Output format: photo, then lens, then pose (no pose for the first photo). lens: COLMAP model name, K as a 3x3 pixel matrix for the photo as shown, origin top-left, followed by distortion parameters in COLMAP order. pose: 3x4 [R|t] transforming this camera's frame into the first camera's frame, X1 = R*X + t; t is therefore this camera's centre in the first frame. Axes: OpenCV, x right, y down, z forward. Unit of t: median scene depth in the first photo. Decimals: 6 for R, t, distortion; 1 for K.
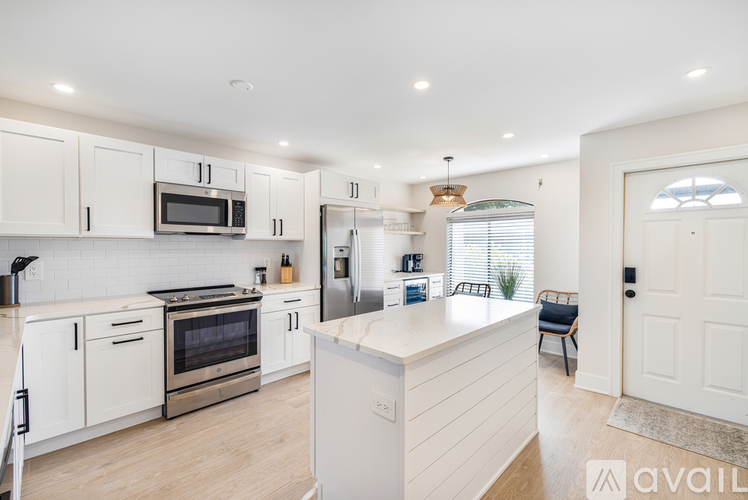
lens RADIAL K [[325.5, 0, 376.7], [0, 325.5, 250.1], [0, 0, 1]] dist [0.000026, 0.001154]
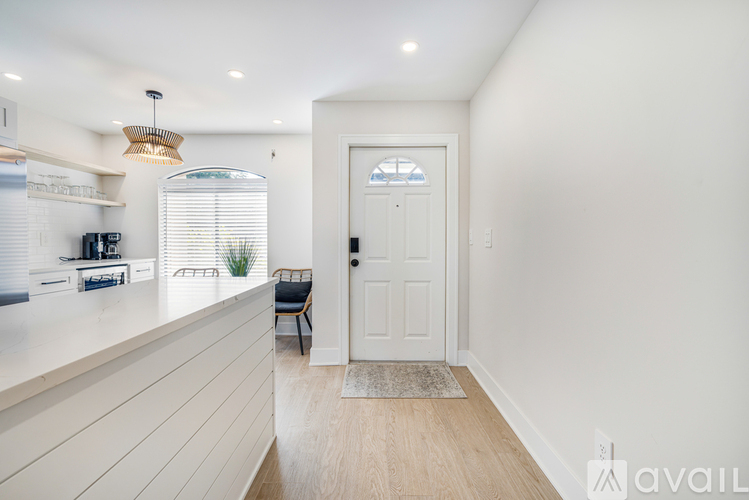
lens RADIAL K [[326.0, 0, 367.7], [0, 326.0, 242.5], [0, 0, 1]] dist [0.000026, 0.001154]
pose [[0.731259, -0.010134, 0.682025, 0.080021], [0.009267, 0.999945, 0.004921, 0.053995], [-0.682037, 0.002722, 0.731313, 0.173444]]
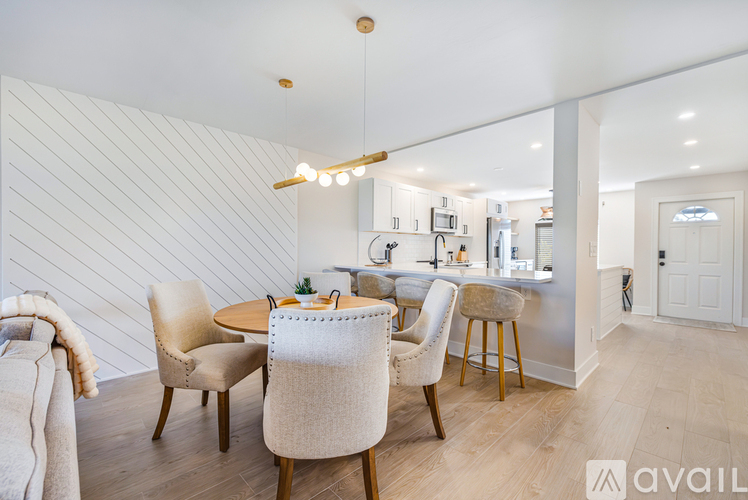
lens RADIAL K [[325.5, 0, 369.9], [0, 325.5, 249.3], [0, 0, 1]] dist [0.000026, 0.001154]
pose [[0.999909, 0.006045, -0.012056, -0.828357], [-0.006102, 0.999970, -0.004714, 0.055501], [0.012027, 0.004787, 0.999916, -0.852864]]
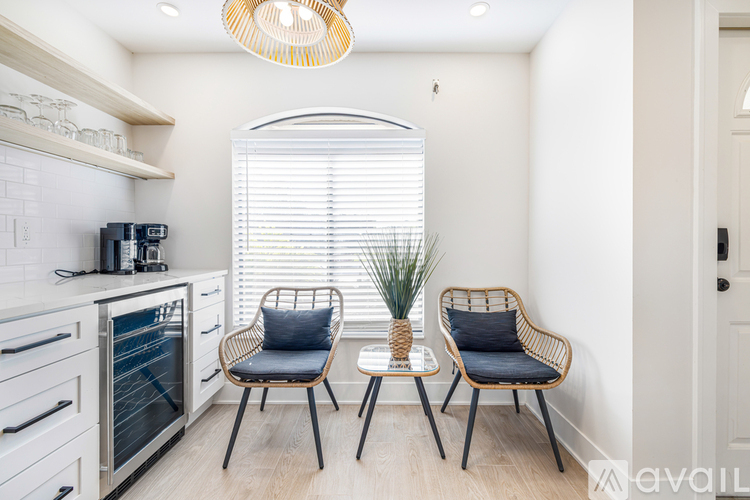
lens RADIAL K [[326.4, 0, 377.3], [0, 326.4, 245.7], [0, 0, 1]] dist [0.000026, 0.001154]
pose [[0.720603, -0.008132, 0.693300, 0.079591], [0.010202, 0.999947, 0.001126, 0.062271], [-0.693273, 0.006261, 0.720648, 0.845876]]
